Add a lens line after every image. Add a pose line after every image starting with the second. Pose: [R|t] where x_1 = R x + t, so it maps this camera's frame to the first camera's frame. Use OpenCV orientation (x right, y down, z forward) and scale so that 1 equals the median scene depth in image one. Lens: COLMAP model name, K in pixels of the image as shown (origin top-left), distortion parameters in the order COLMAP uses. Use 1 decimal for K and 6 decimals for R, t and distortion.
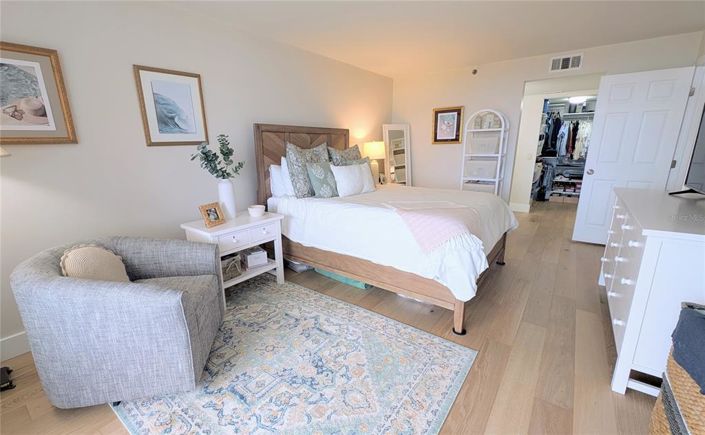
lens RADIAL K [[300.8, 0, 357.2], [0, 300.8, 216.9], [0, 0, 1]] dist [-0.008794, -0.000530]
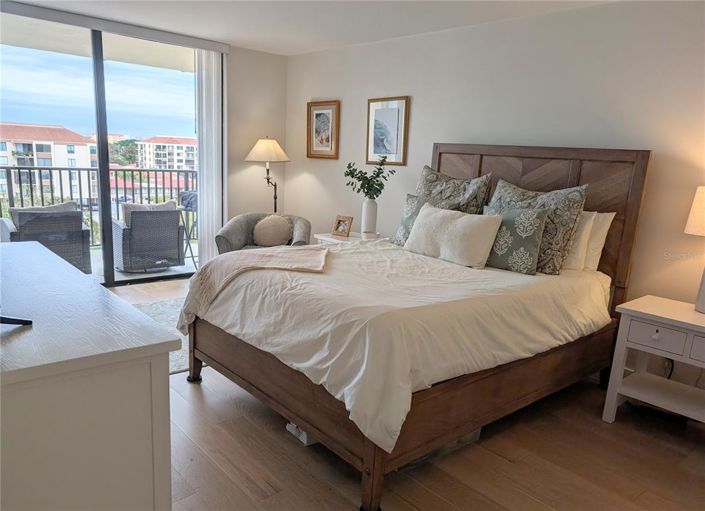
lens RADIAL K [[551.6, 0, 339.9], [0, 551.6, 285.3], [0, 0, 1]] dist [0.017792, -0.025324]
pose [[-0.257011, 0.212570, -0.942740, 1.498016], [-0.287509, 0.914521, 0.284588, -0.385246], [0.922651, 0.344188, -0.173926, 1.430158]]
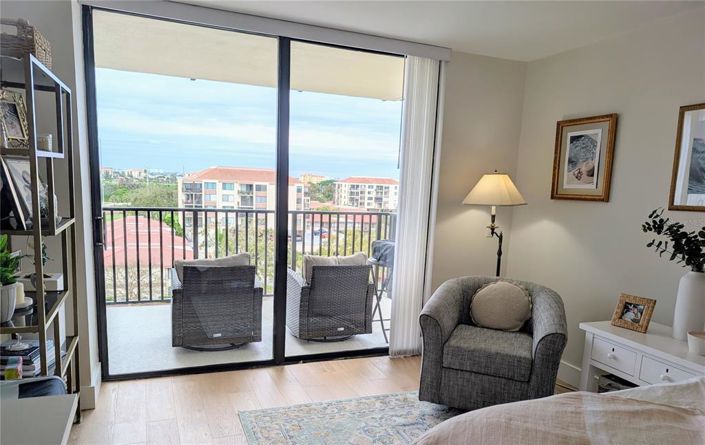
lens RADIAL K [[508.1, 0, 338.5], [0, 508.1, 268.2], [0, 0, 1]] dist [0.032548, -0.024291]
pose [[-0.561434, 0.114493, -0.819563, 0.804515], [-0.244073, 0.923414, 0.296201, -0.275076], [0.790709, 0.366330, -0.490491, 1.010231]]
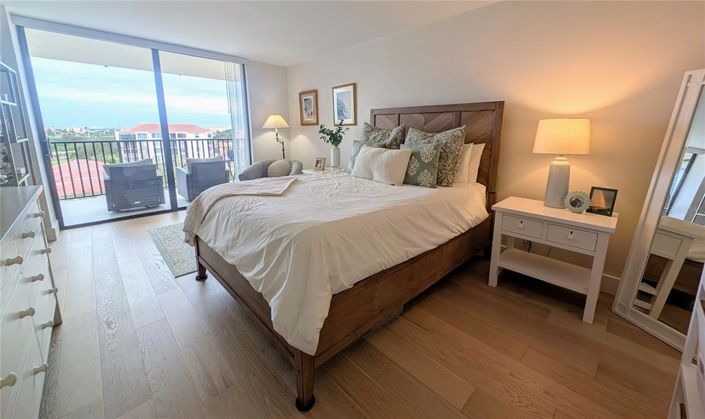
lens RADIAL K [[282.1, 0, 364.5], [0, 282.1, 183.4], [0, 0, 1]] dist [0.002209, -0.000348]
pose [[-0.183526, 0.178192, -0.966729, 1.115010], [-0.246689, 0.943614, 0.220764, -0.335406], [0.951558, 0.278997, -0.129220, 1.510081]]
